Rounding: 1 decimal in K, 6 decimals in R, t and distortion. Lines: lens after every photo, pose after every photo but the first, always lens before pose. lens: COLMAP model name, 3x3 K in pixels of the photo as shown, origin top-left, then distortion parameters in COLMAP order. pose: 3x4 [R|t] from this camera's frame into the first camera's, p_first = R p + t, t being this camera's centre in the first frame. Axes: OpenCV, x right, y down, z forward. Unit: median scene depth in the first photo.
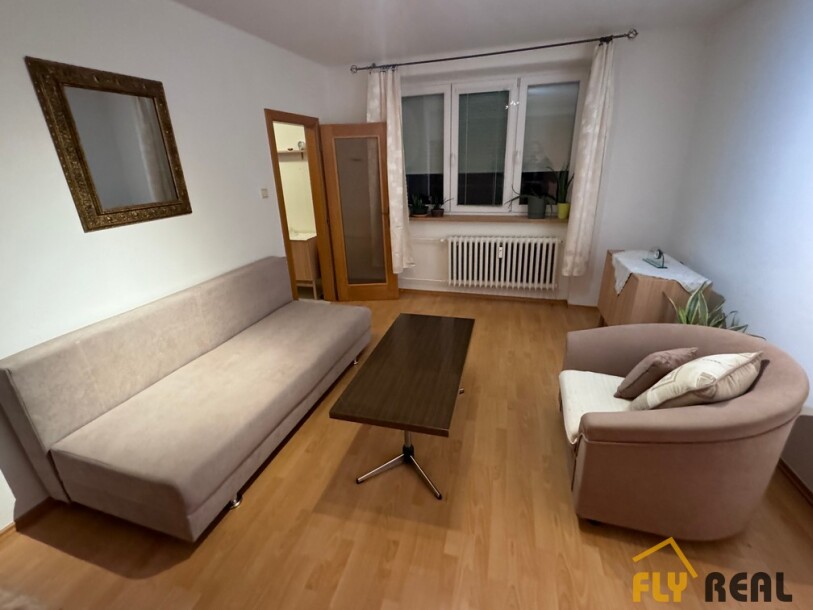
lens RADIAL K [[372.0, 0, 406.5], [0, 372.0, 305.0], [0, 0, 1]] dist [0.001145, 0.000141]
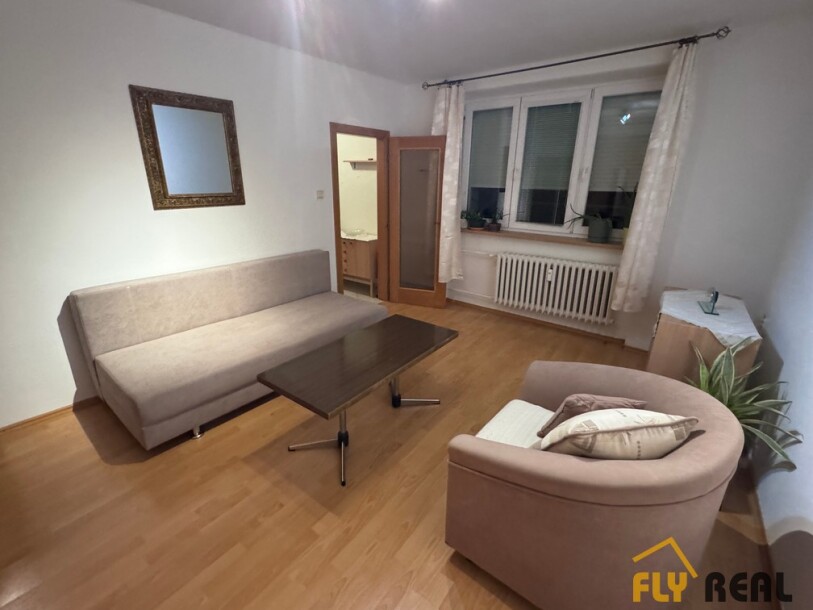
lens RADIAL K [[372.0, 0, 406.5], [0, 372.0, 305.0], [0, 0, 1]] dist [0.001145, 0.000141]
pose [[0.930357, 0.158326, -0.330711, 0.319385], [-0.170691, 0.985288, -0.008487, 0.000922], [0.324502, 0.064346, 0.943694, 0.024406]]
